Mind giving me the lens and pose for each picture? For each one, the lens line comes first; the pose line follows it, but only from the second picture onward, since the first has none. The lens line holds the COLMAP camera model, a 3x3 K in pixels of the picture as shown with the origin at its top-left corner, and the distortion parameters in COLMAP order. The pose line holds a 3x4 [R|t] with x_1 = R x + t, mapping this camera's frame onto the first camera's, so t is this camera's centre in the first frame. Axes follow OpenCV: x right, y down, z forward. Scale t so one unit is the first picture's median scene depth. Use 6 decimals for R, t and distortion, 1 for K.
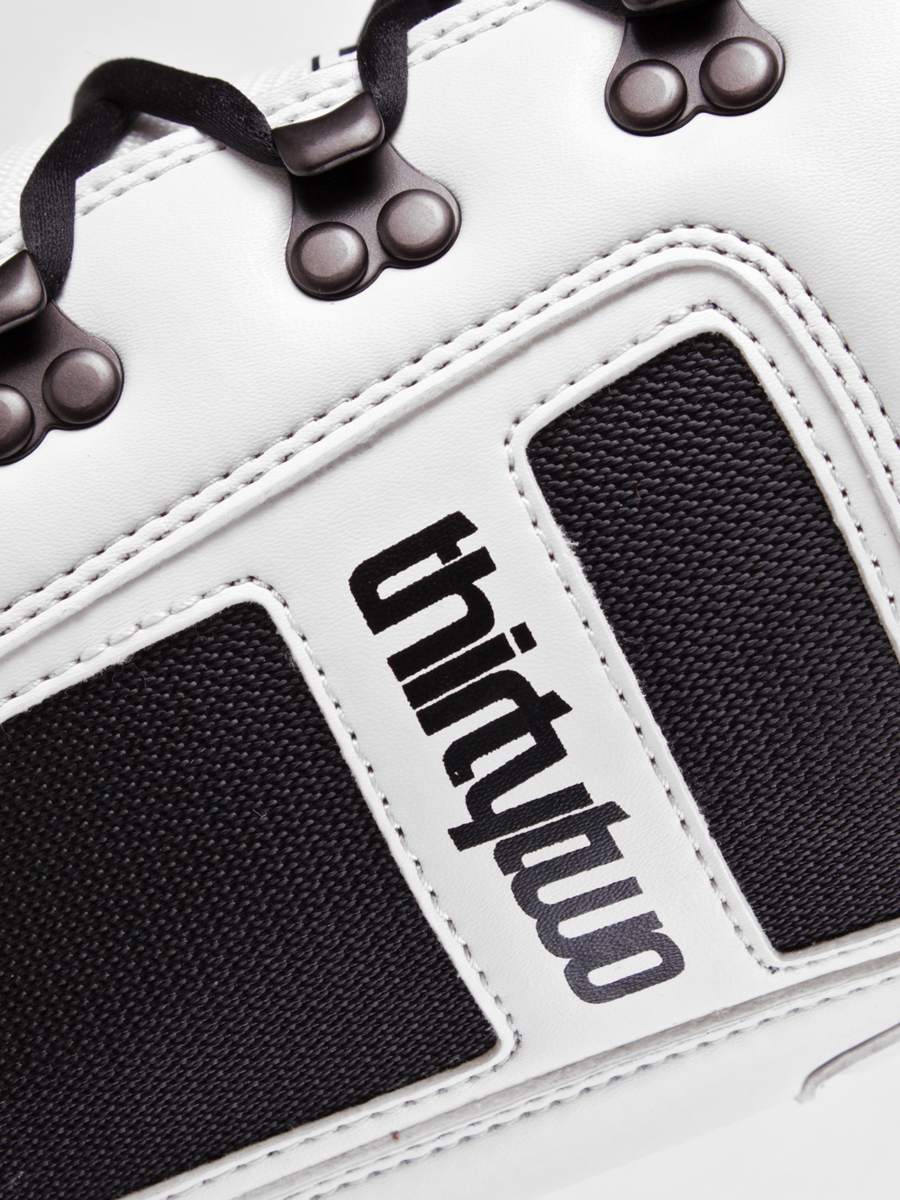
lens RADIAL K [[3690.5, 0, 450.0], [0, 3690.5, 600.0], [0, 0, 1]] dist [0.094483, 0.529312]
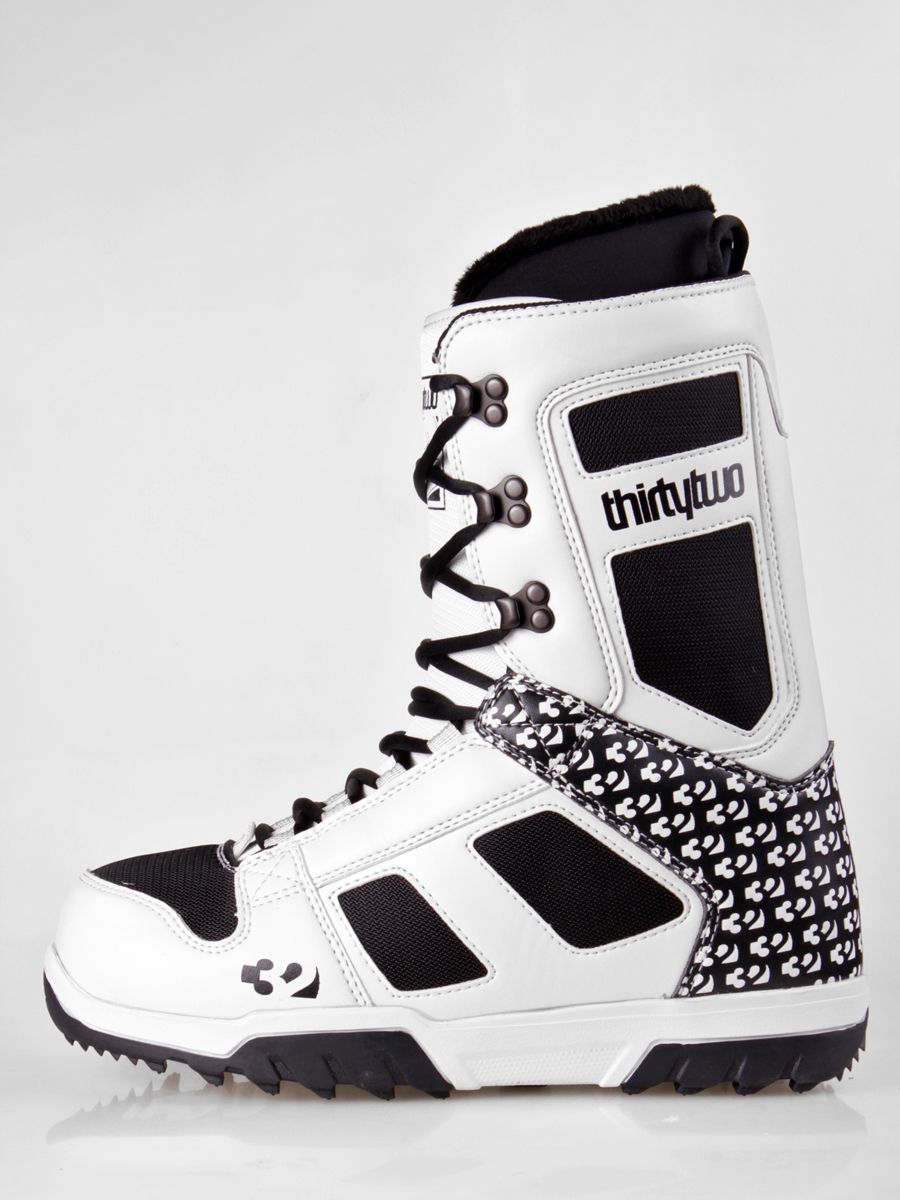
lens RADIAL K [[3748.0, 0, 450.0], [0, 3748.0, 600.0], [0, 0, 1]] dist [-0.095042, -0.797505]
pose [[0.232980, -0.972460, 0.006514, -0.150094], [0.971285, 0.233021, 0.048033, -0.309976], [-0.048228, -0.004864, 0.998825, -2.545096]]
